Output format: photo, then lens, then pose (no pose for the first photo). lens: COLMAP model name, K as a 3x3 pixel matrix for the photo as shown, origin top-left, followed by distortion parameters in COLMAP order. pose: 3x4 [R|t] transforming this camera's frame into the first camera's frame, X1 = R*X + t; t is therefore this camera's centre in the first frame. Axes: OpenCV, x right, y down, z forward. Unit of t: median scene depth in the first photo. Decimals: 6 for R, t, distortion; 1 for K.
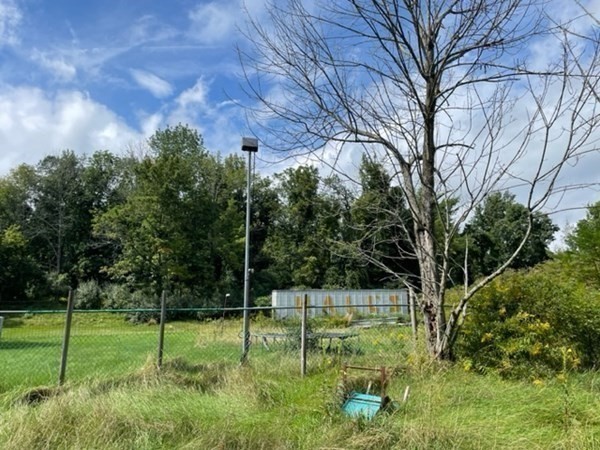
lens RADIAL K [[458.7, 0, 305.0], [0, 458.7, 224.8], [0, 0, 1]] dist [0.071086, -0.091213]
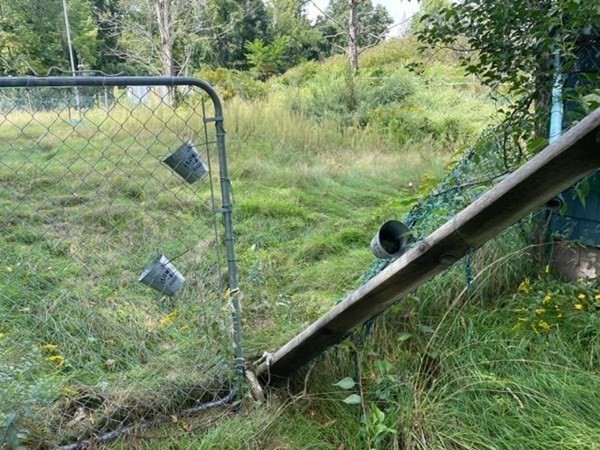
lens RADIAL K [[458.7, 0, 295.7], [0, 458.7, 227.6], [0, 0, 1]] dist [0.071086, -0.091213]
pose [[0.975162, -0.083347, 0.205212, 0.050137], [-0.012391, 0.904519, 0.426254, -0.019132], [-0.221145, -0.418210, 0.881020, -0.175470]]
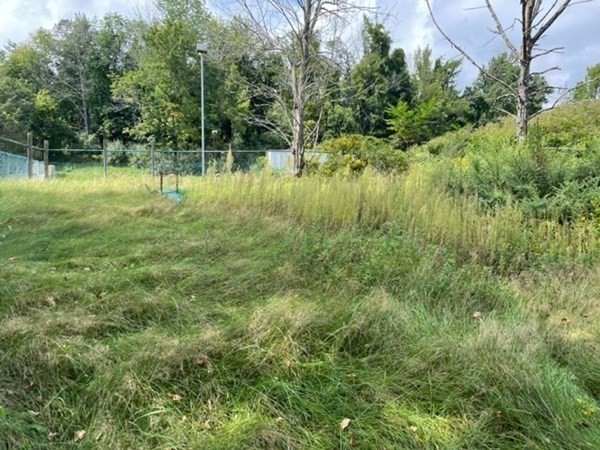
lens RADIAL K [[458.7, 0, 305.2], [0, 458.7, 224.5], [0, 0, 1]] dist [0.071086, -0.091213]
pose [[0.998717, 0.012156, -0.049160, 0.058169], [0.002628, 0.957008, 0.290051, -0.010856], [0.050572, -0.289808, 0.955748, -0.121150]]
